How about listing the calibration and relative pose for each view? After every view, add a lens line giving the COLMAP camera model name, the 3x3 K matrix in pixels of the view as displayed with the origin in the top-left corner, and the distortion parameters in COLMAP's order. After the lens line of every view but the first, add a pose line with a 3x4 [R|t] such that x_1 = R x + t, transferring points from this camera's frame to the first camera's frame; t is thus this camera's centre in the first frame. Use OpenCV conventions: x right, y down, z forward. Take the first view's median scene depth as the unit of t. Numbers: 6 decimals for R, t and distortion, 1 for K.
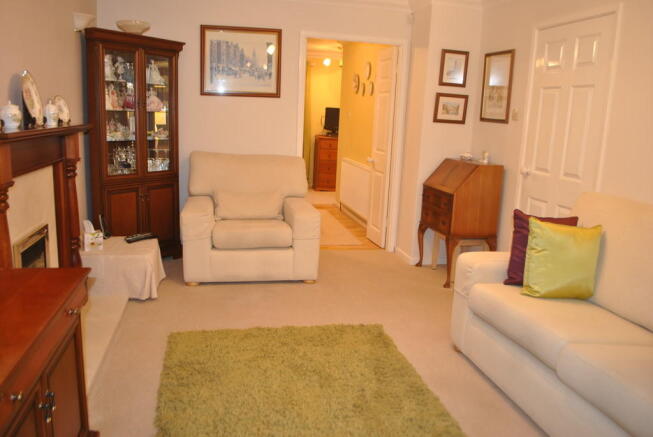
lens RADIAL K [[515.3, 0, 326.5], [0, 515.3, 218.5], [0, 0, 1]] dist [-0.081152, 0.008388]
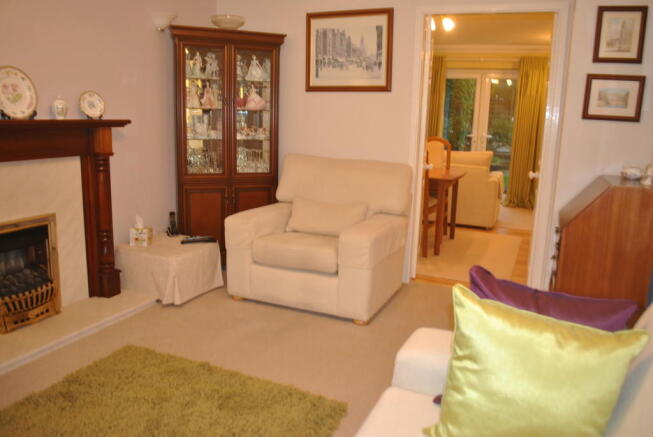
lens RADIAL K [[515.3, 0, 326.5], [0, 515.3, 218.5], [0, 0, 1]] dist [-0.081152, 0.008388]
pose [[0.818033, 0.094260, -0.567395, 0.323213], [-0.110219, 0.993888, 0.006205, -0.030195], [0.564512, 0.057462, 0.823422, 0.296088]]
